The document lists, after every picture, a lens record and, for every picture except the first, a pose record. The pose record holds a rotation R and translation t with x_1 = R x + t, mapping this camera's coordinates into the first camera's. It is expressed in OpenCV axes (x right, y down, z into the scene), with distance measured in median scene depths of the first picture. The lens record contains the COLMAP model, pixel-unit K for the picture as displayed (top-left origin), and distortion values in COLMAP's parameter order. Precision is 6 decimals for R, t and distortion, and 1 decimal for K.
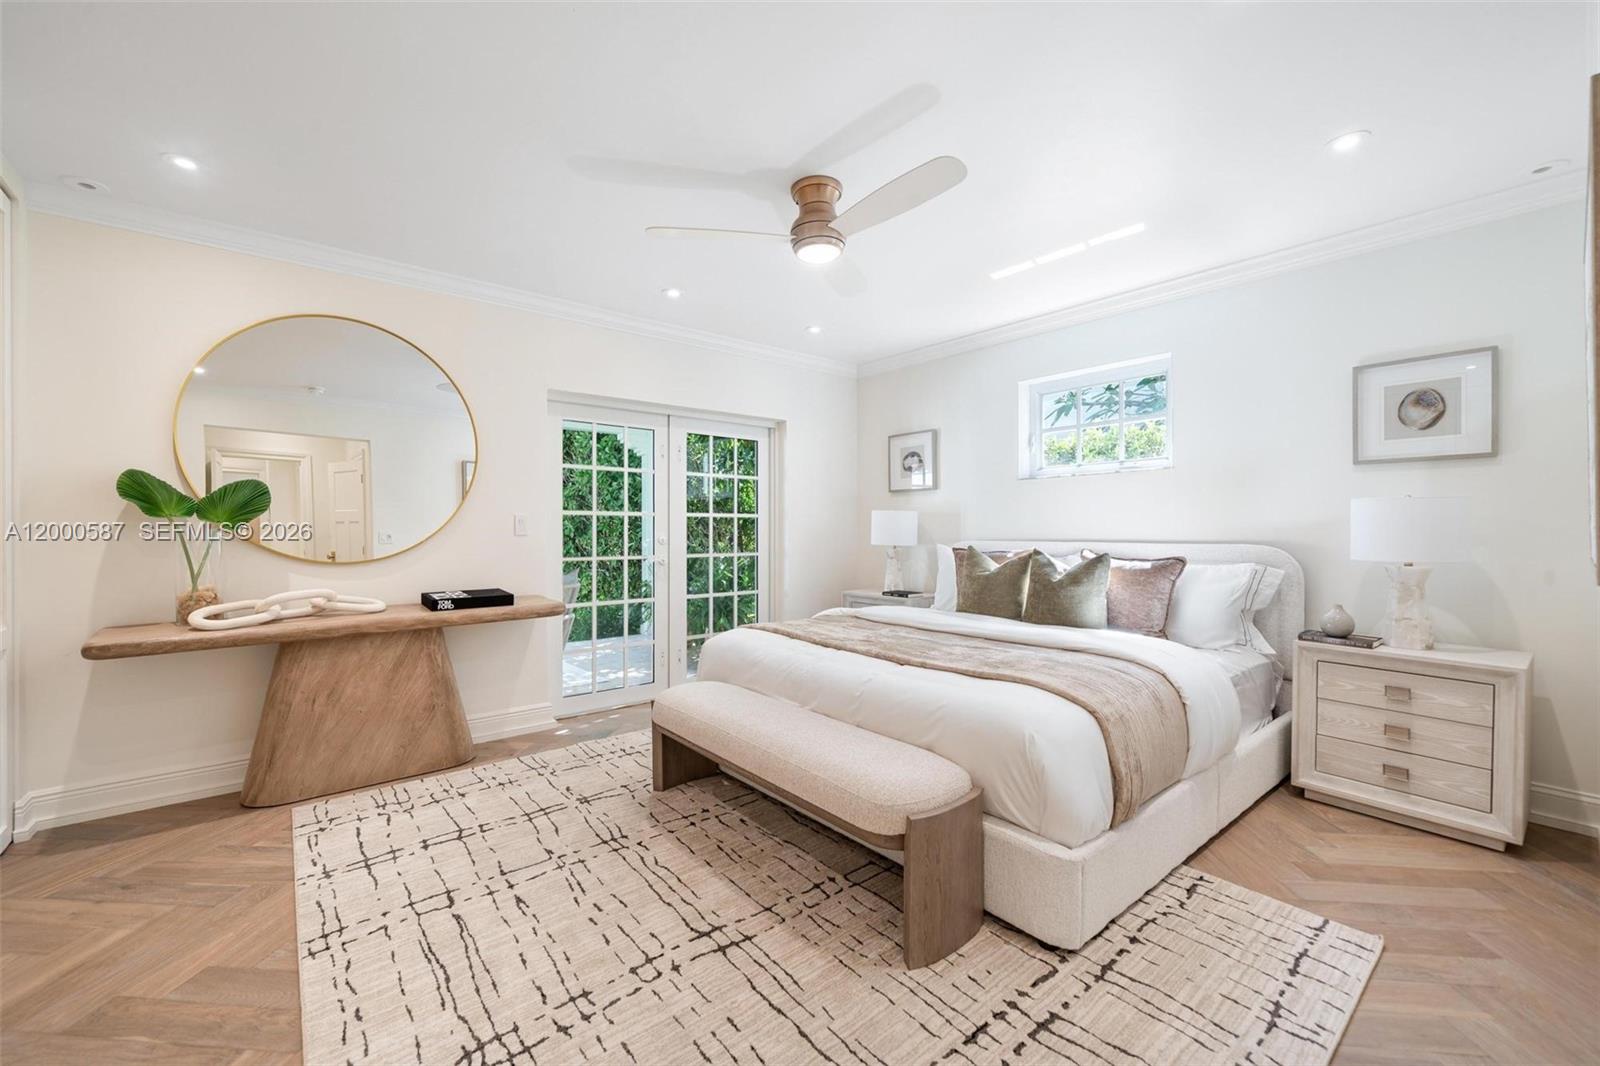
lens RADIAL K [[634.5, 0, 799.6], [0, 634.5, 537.1], [0, 0, 1]] dist [-0.000400, 0.000163]
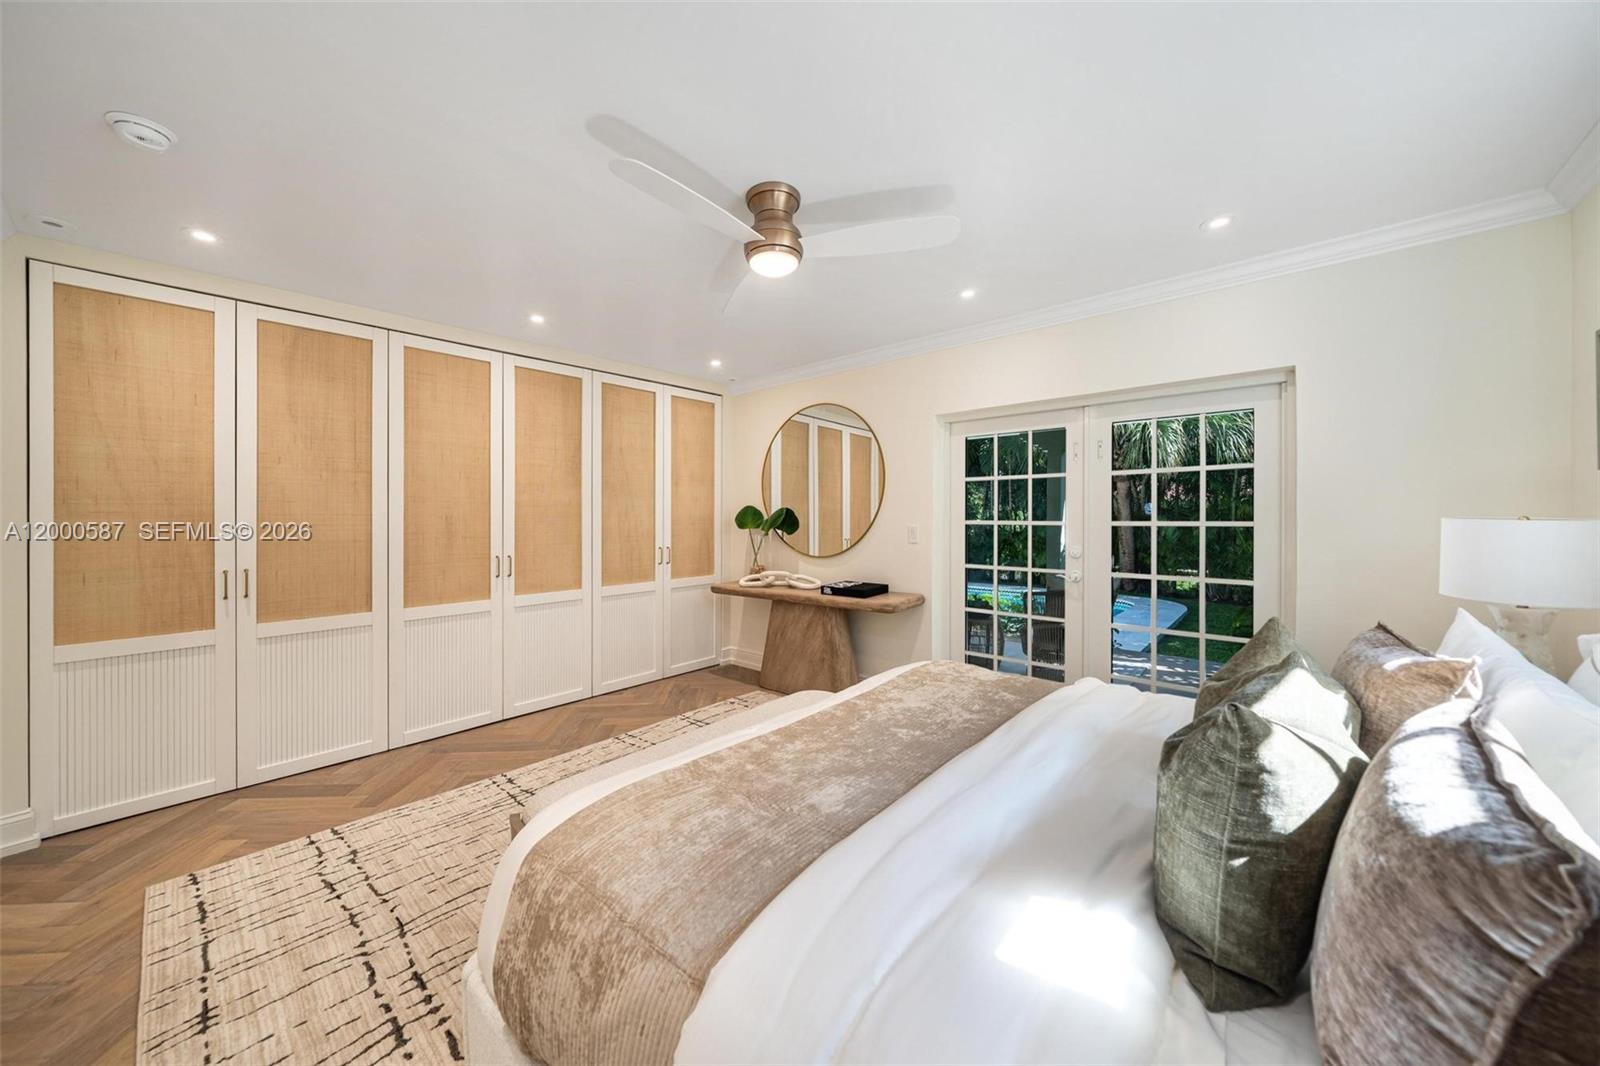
lens RADIAL K [[567.8, 0, 796.7], [0, 567.8, 517.9], [0, 0, 1]] dist [-0.000558, -0.000107]
pose [[0.153190, 0.005030, -0.988184, 0.857663], [-0.008357, 0.999958, 0.003794, -0.076000], [0.988161, 0.007677, 0.153225, 0.897953]]
